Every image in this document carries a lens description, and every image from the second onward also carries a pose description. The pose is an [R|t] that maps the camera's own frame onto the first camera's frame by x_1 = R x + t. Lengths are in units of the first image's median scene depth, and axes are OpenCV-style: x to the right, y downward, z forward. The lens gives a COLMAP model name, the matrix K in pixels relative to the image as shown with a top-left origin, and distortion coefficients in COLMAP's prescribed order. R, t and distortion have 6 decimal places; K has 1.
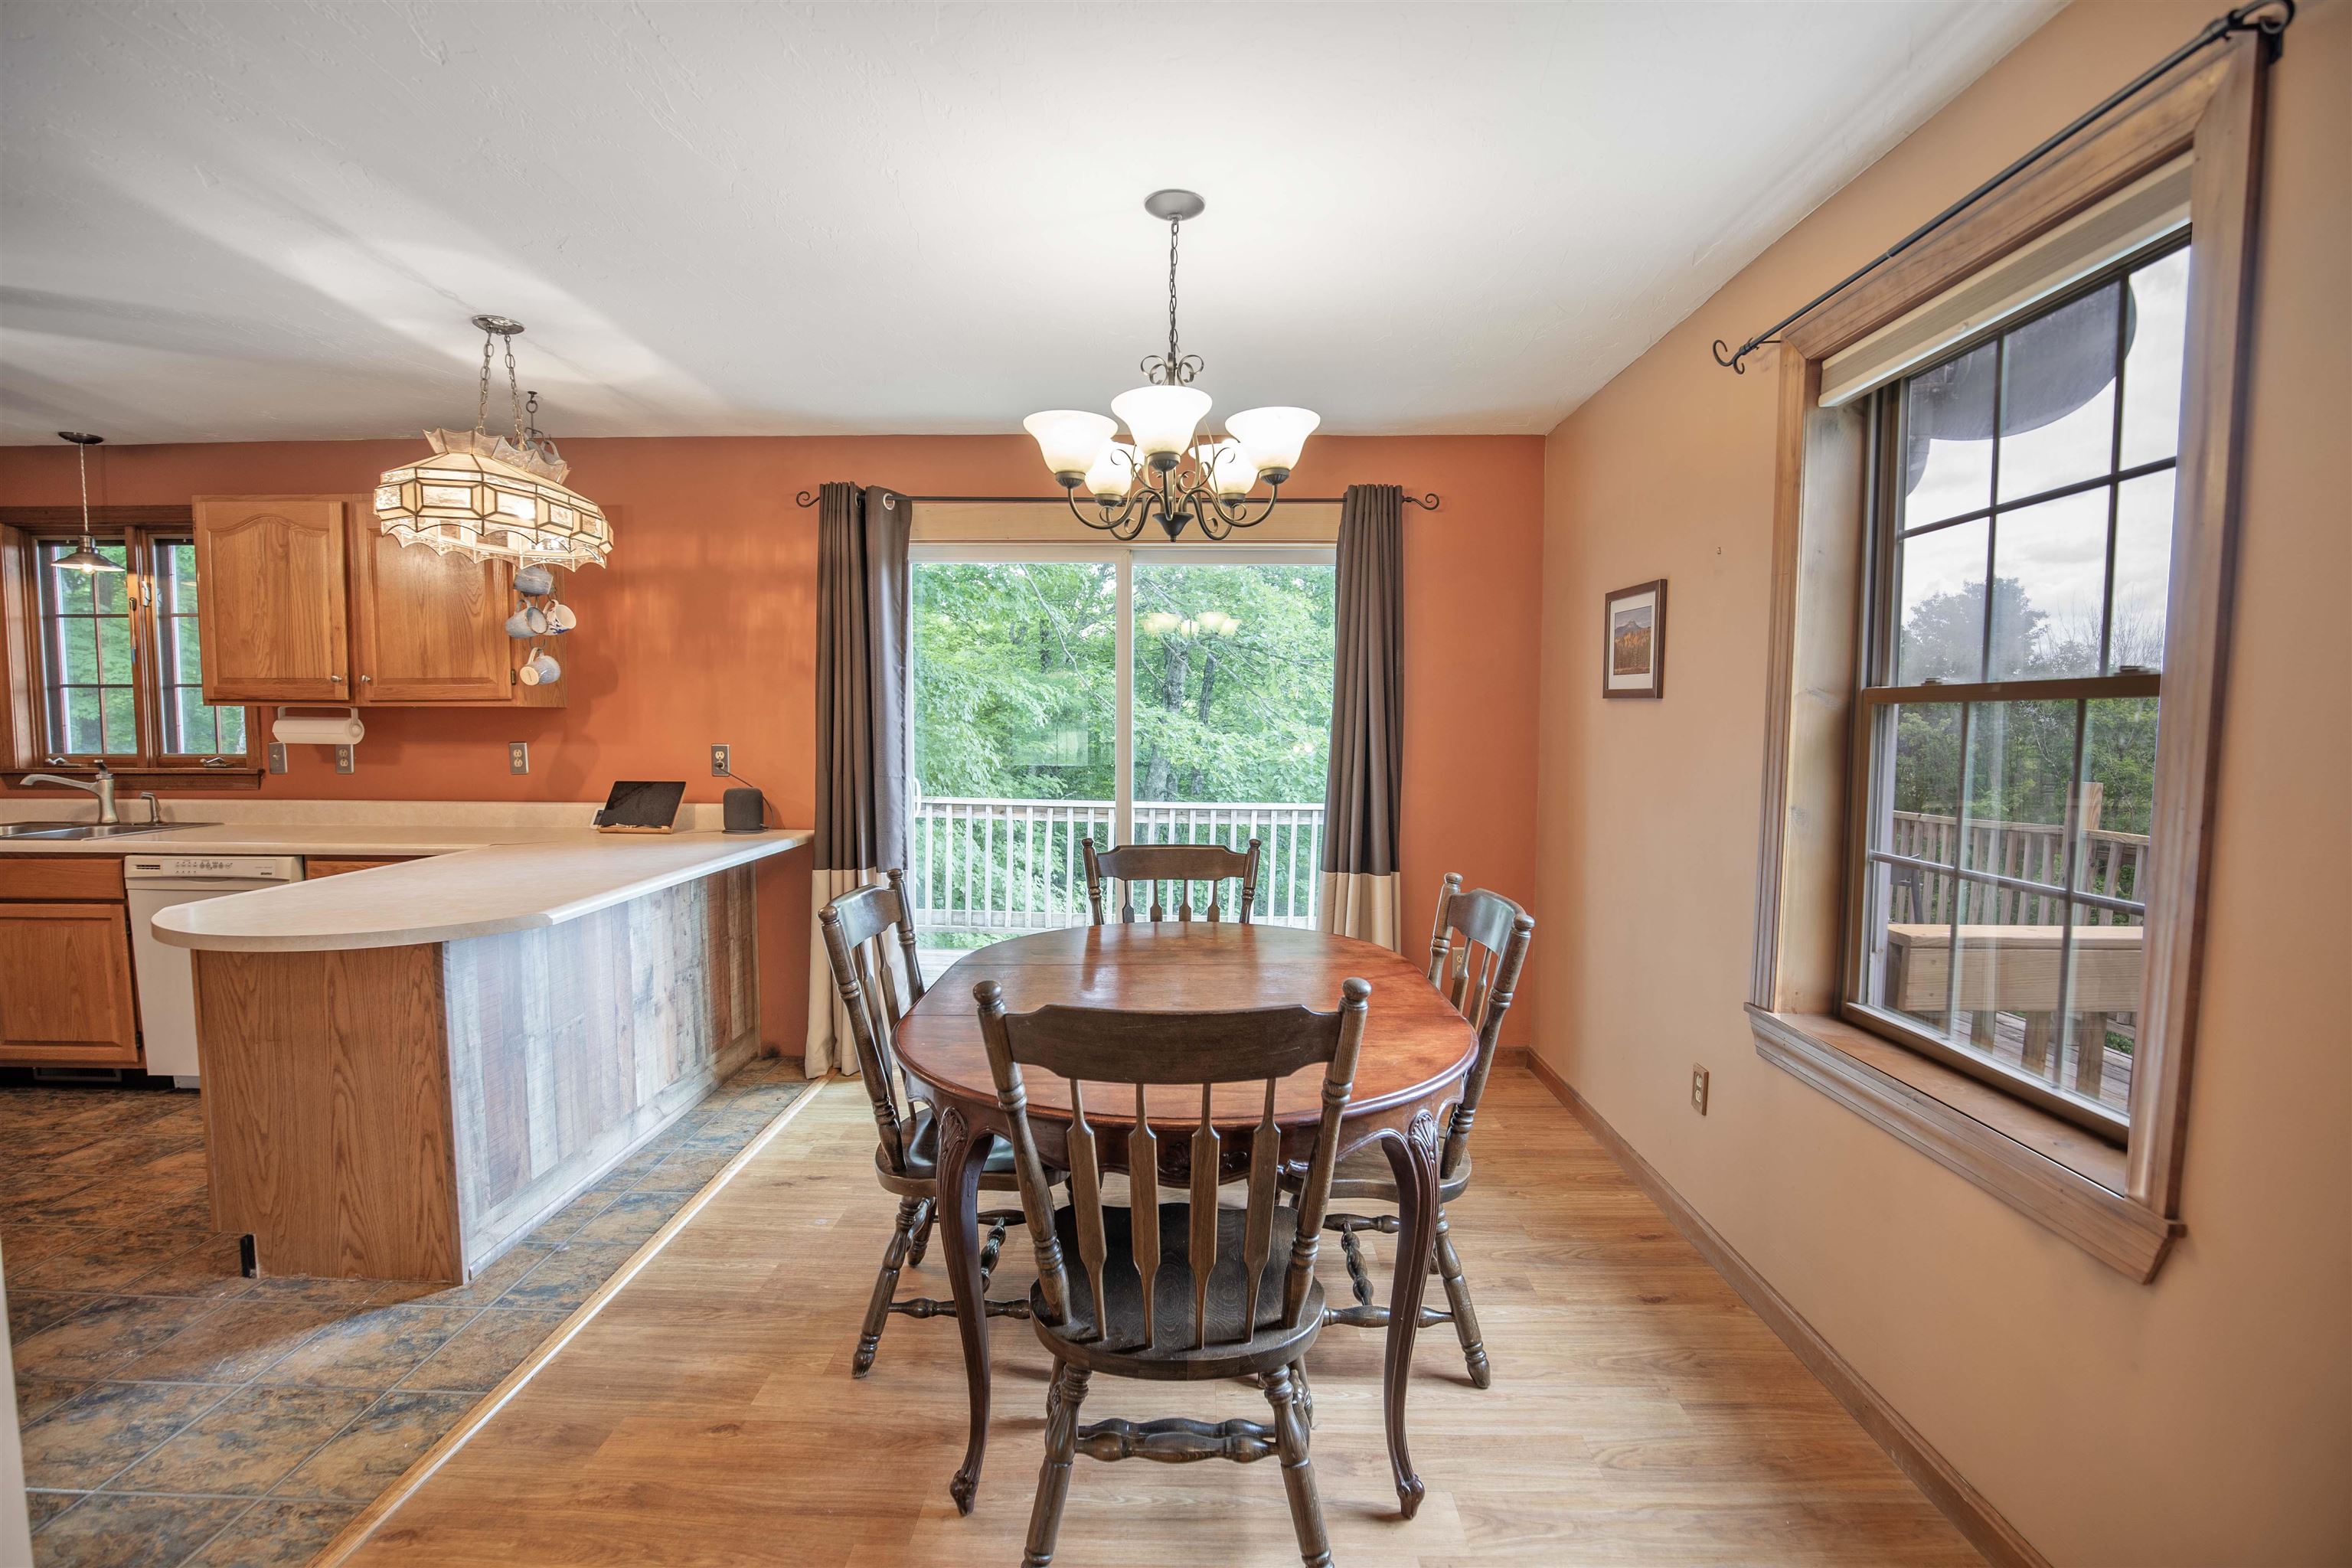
lens RADIAL K [[1076.8, 0, 1214.2], [0, 1076.8, 777.3], [0, 0, 1]] dist [-0.012090, 0.000409]
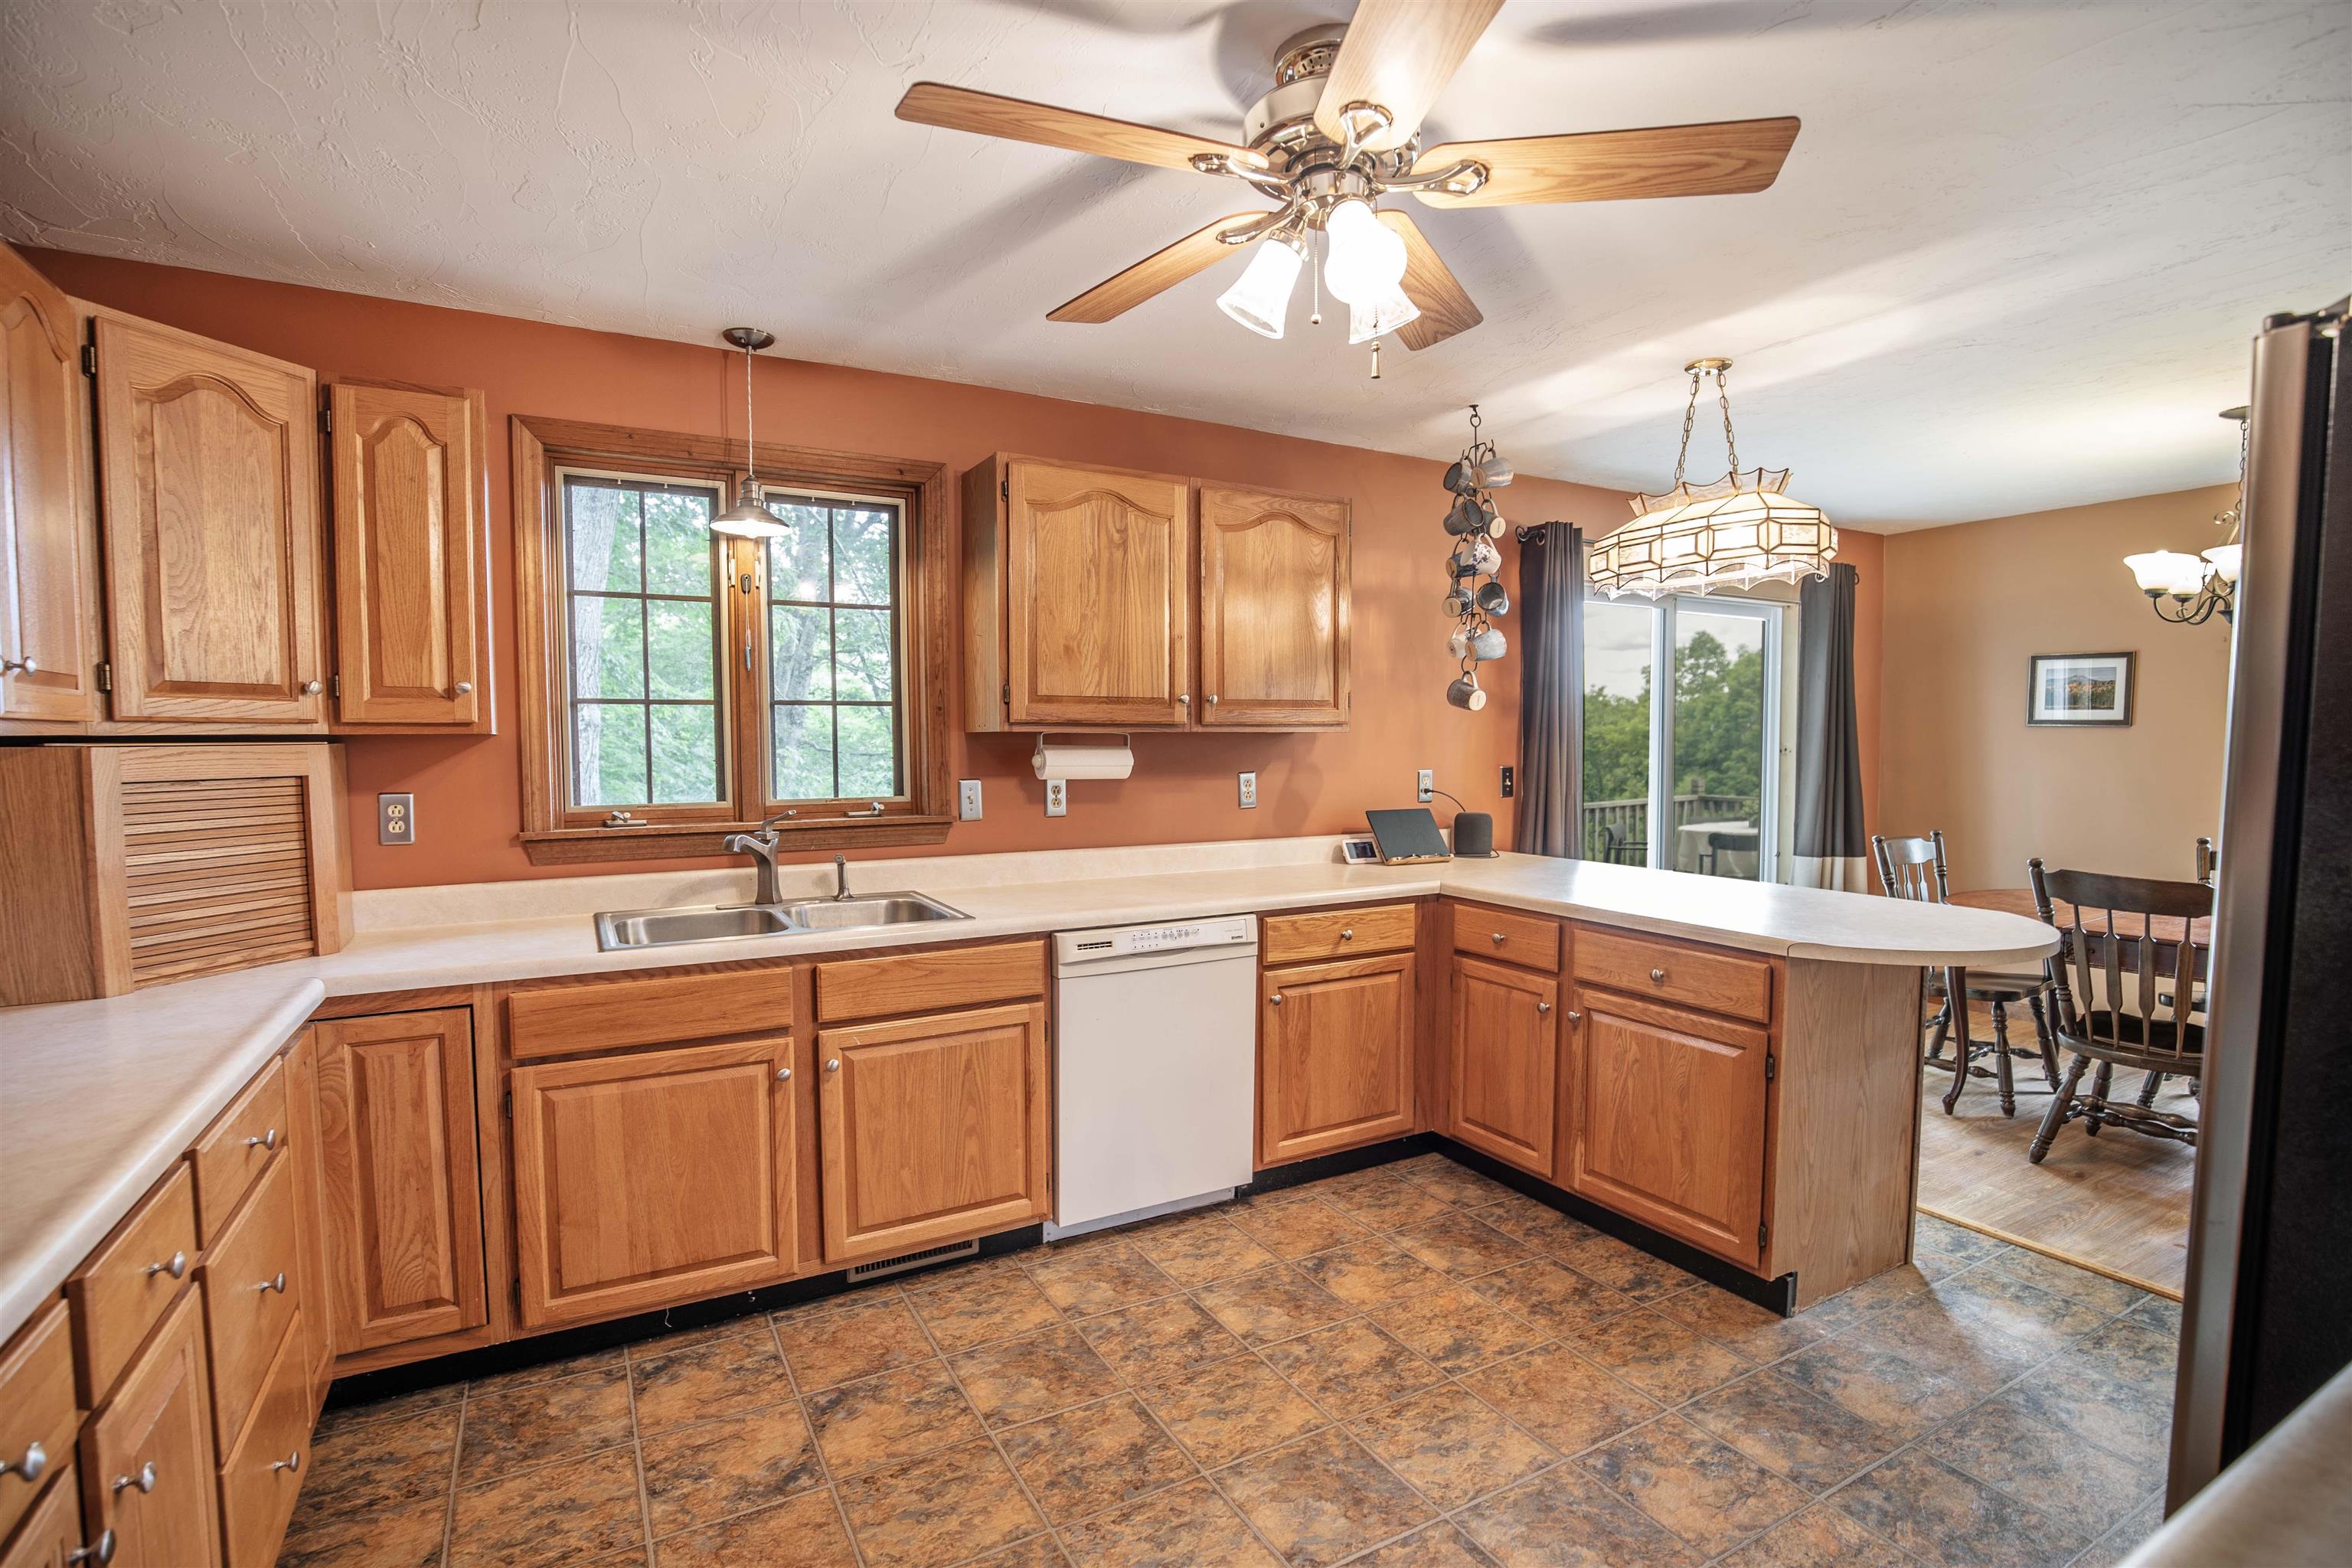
lens RADIAL K [[1076.8, 0, 1214.2], [0, 1076.8, 777.3], [0, 0, 1]] dist [-0.012090, 0.000409]
pose [[0.853842, -0.024932, 0.519935, -1.235386], [0.033619, 0.999408, -0.007285, -0.024852], [-0.519446, 0.023700, 0.854175, 0.279933]]
